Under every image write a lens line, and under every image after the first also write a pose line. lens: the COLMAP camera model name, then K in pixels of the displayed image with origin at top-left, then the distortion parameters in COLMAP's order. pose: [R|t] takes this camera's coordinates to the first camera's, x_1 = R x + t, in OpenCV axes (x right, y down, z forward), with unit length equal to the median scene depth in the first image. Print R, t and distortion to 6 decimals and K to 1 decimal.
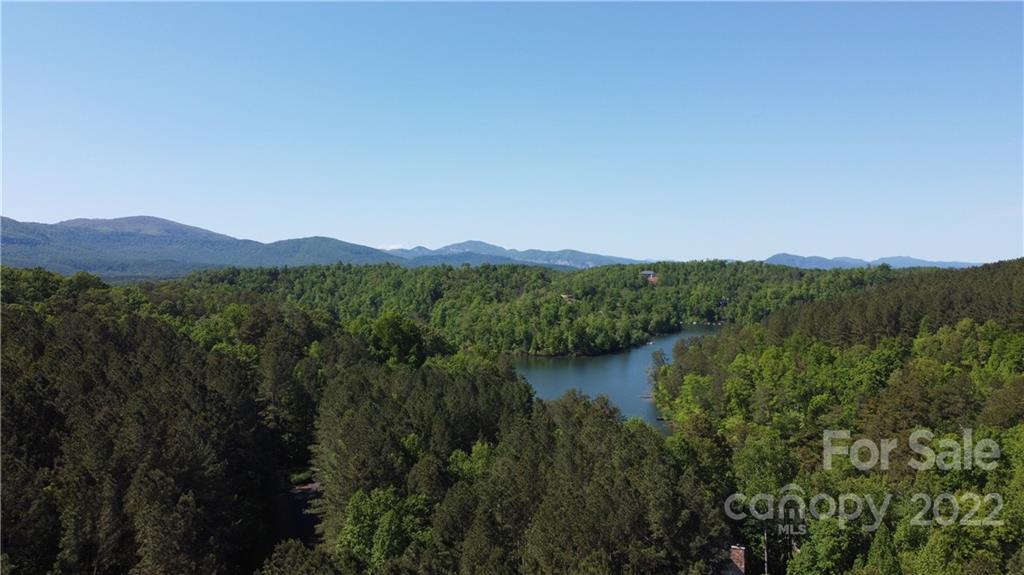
lens RADIAL K [[774.3, 0, 508.3], [0, 774.3, 288.5], [0, 0, 1]] dist [-0.001839, -0.003468]
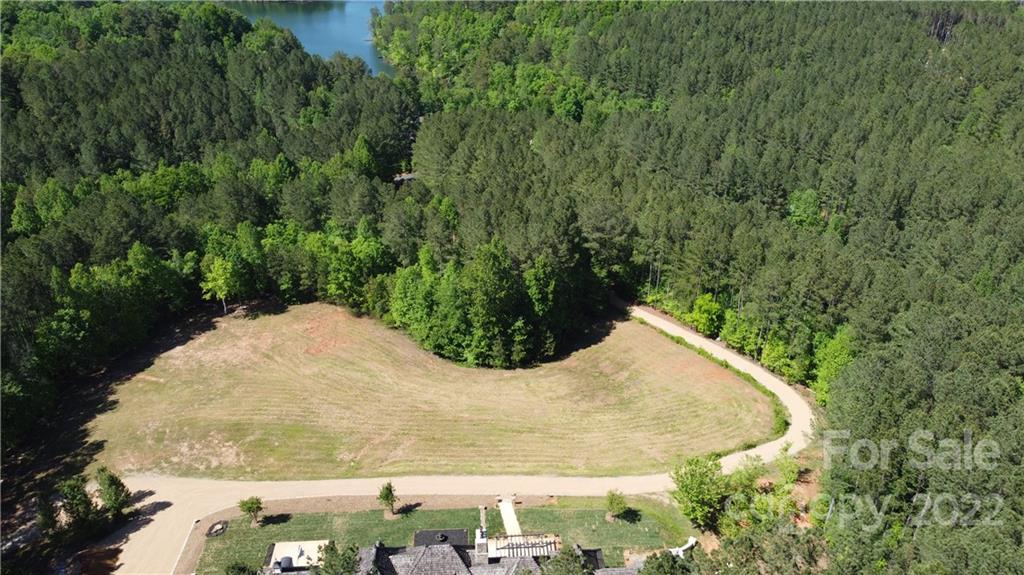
lens RADIAL K [[774.9, 0, 504.8], [0, 774.9, 286.6], [0, 0, 1]] dist [0.003934, -0.005794]
pose [[0.932806, -0.166627, 0.319544, -0.203512], [-0.001531, 0.884848, 0.465876, -0.208421], [-0.360375, -0.435062, 0.825137, -0.815753]]
